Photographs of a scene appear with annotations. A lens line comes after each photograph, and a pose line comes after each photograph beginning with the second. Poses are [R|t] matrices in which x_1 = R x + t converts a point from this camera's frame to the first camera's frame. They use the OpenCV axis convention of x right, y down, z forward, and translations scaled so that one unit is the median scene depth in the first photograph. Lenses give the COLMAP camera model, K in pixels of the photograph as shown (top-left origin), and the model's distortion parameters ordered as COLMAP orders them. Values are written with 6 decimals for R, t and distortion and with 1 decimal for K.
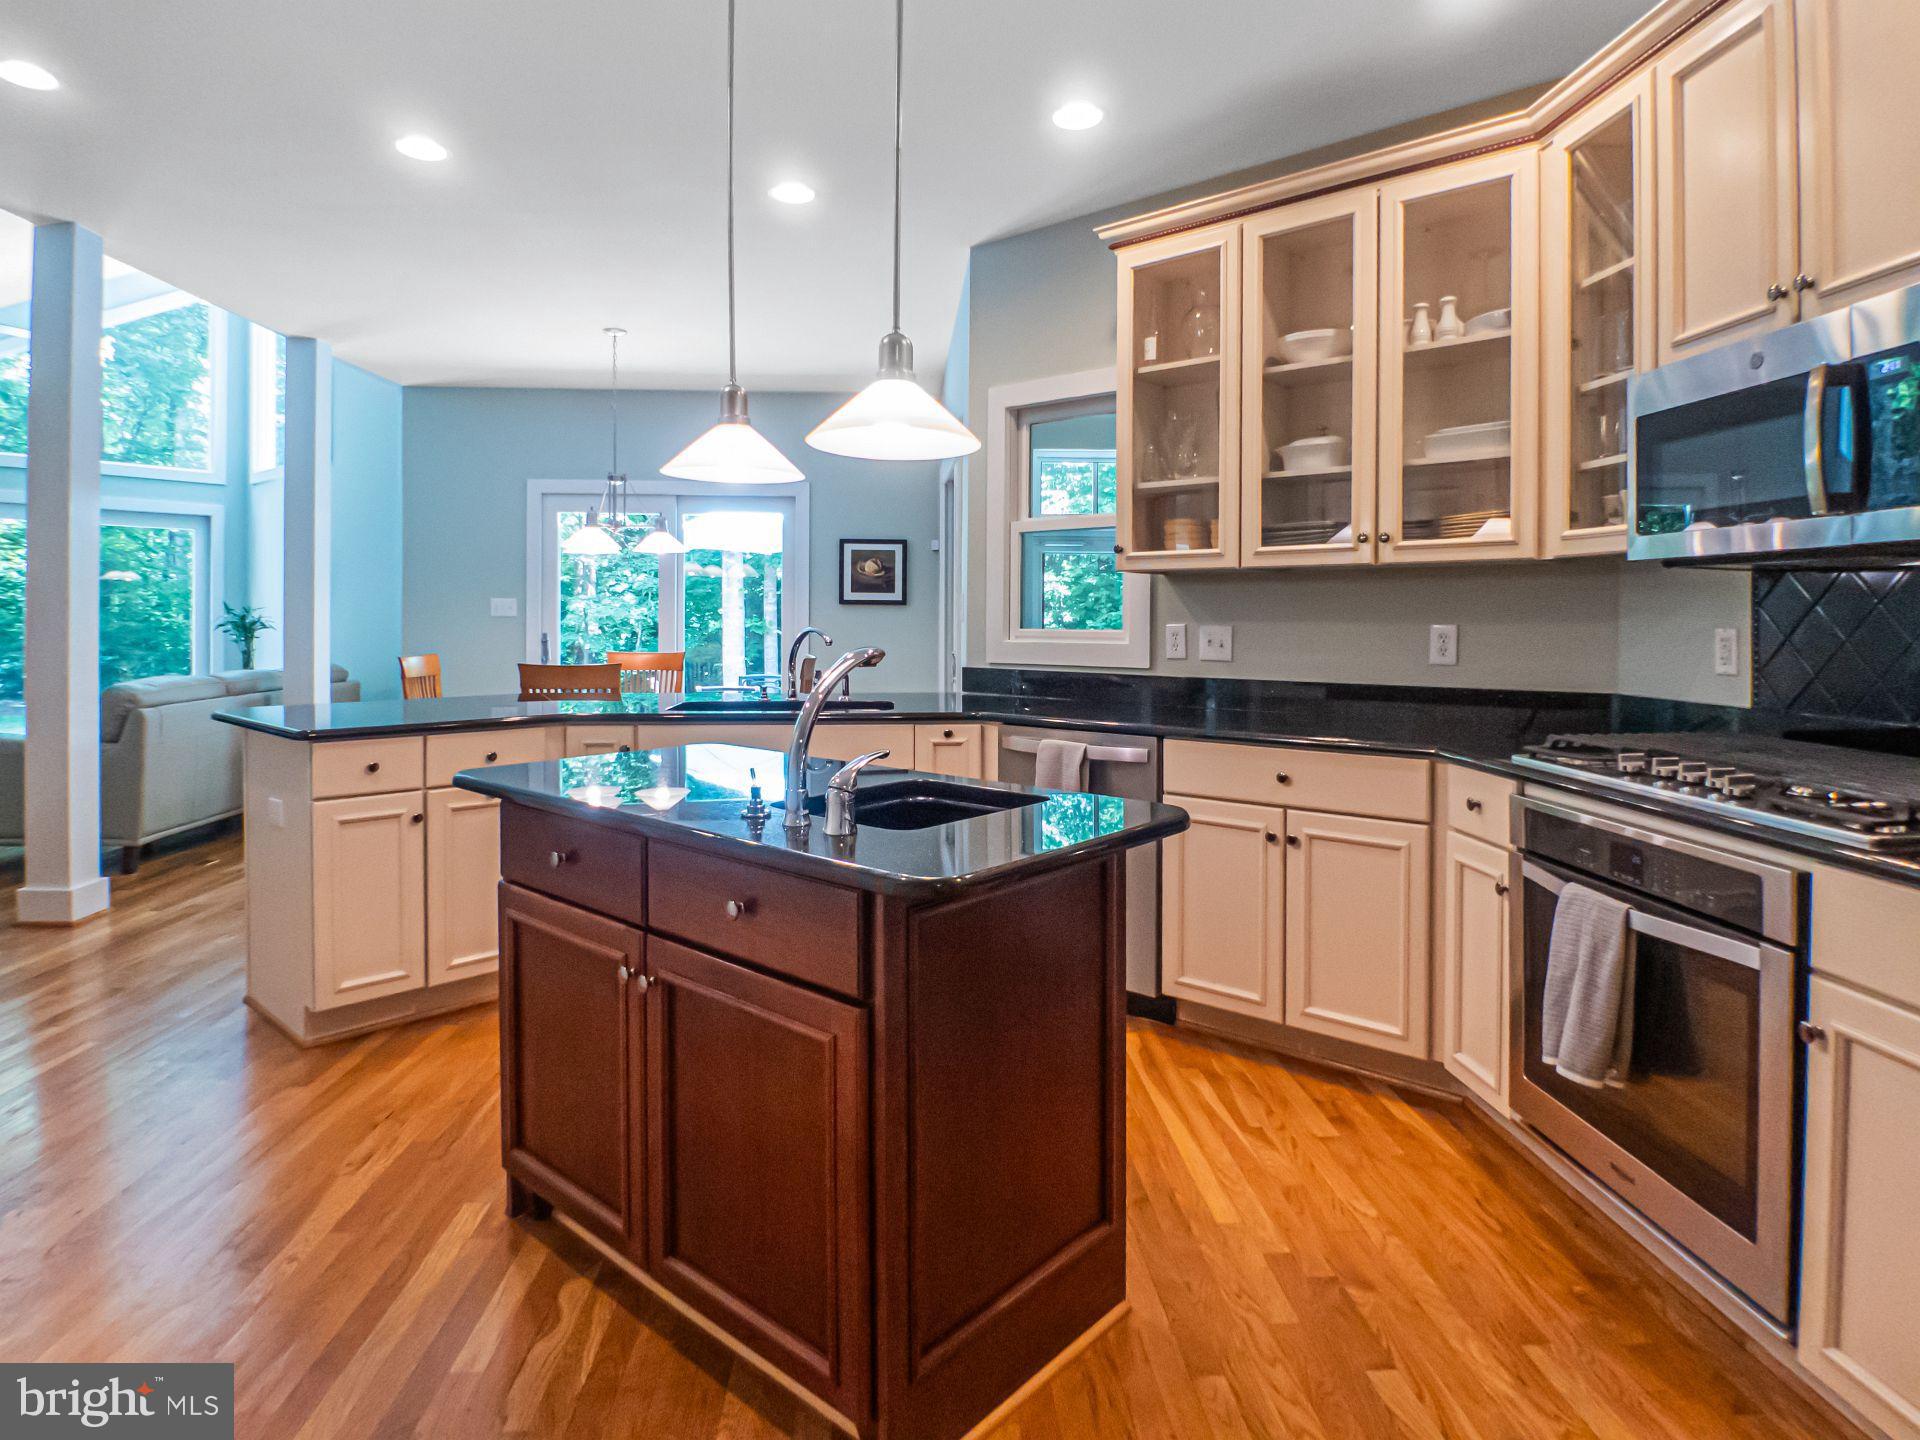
lens RADIAL K [[1093.3, 0, 956.7], [0, 1093.3, 673.1], [0, 0, 1]] dist [-0.010136, -0.014135]
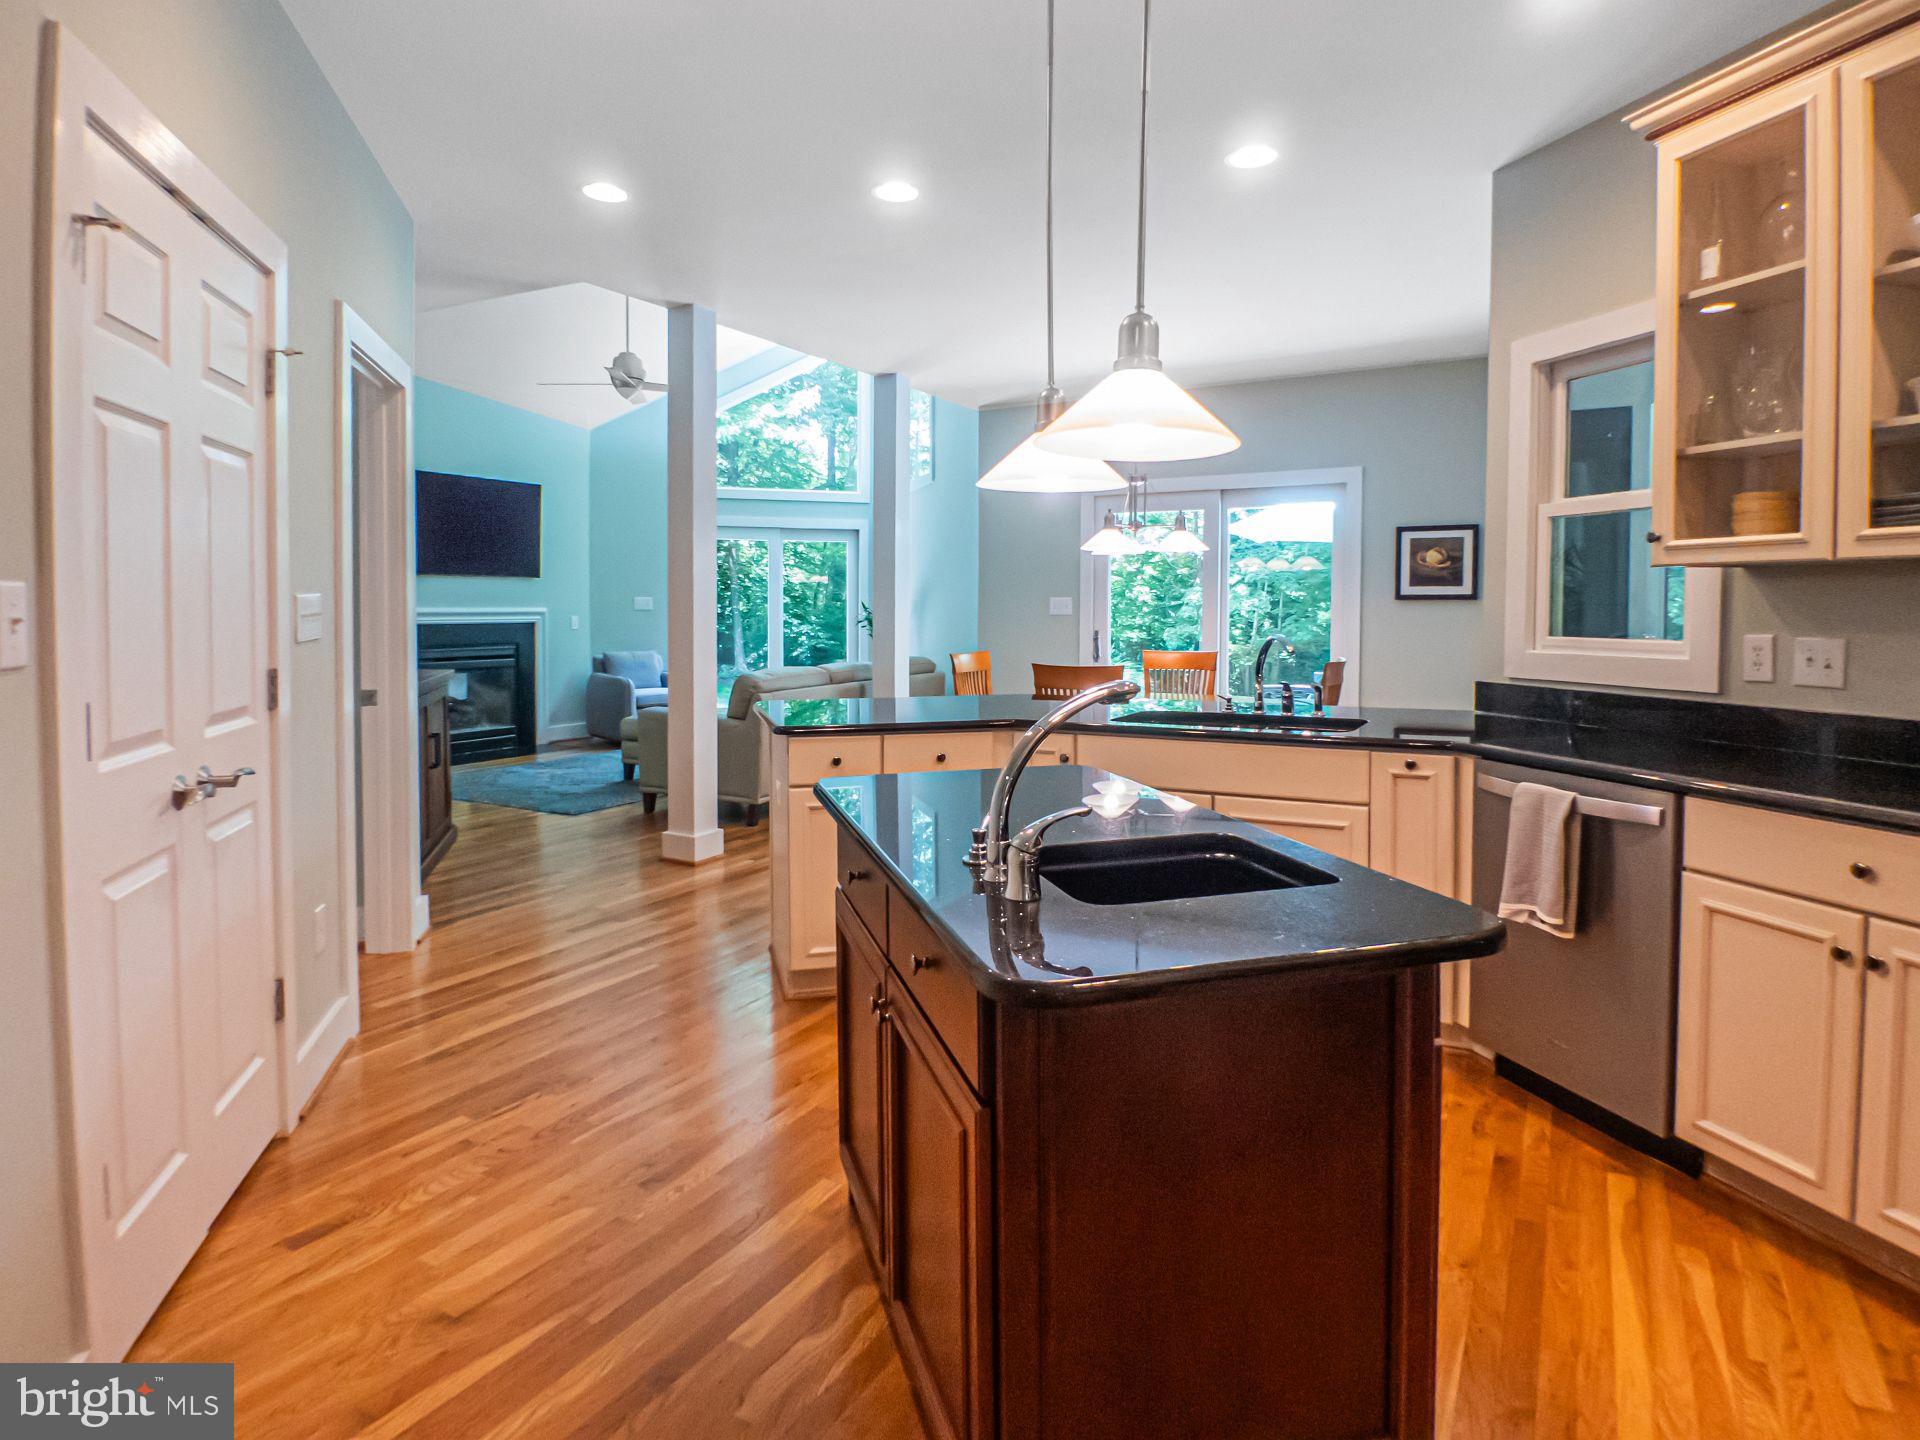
lens RADIAL K [[1093.3, 0, 947.1], [0, 1093.3, 683.7], [0, 0, 1]] dist [-0.010136, -0.014135]
pose [[0.841726, 0.030354, -0.539052, 0.144839], [-0.019522, 0.999477, 0.025797, -0.022136], [0.539553, -0.011191, 0.841878, 0.104323]]
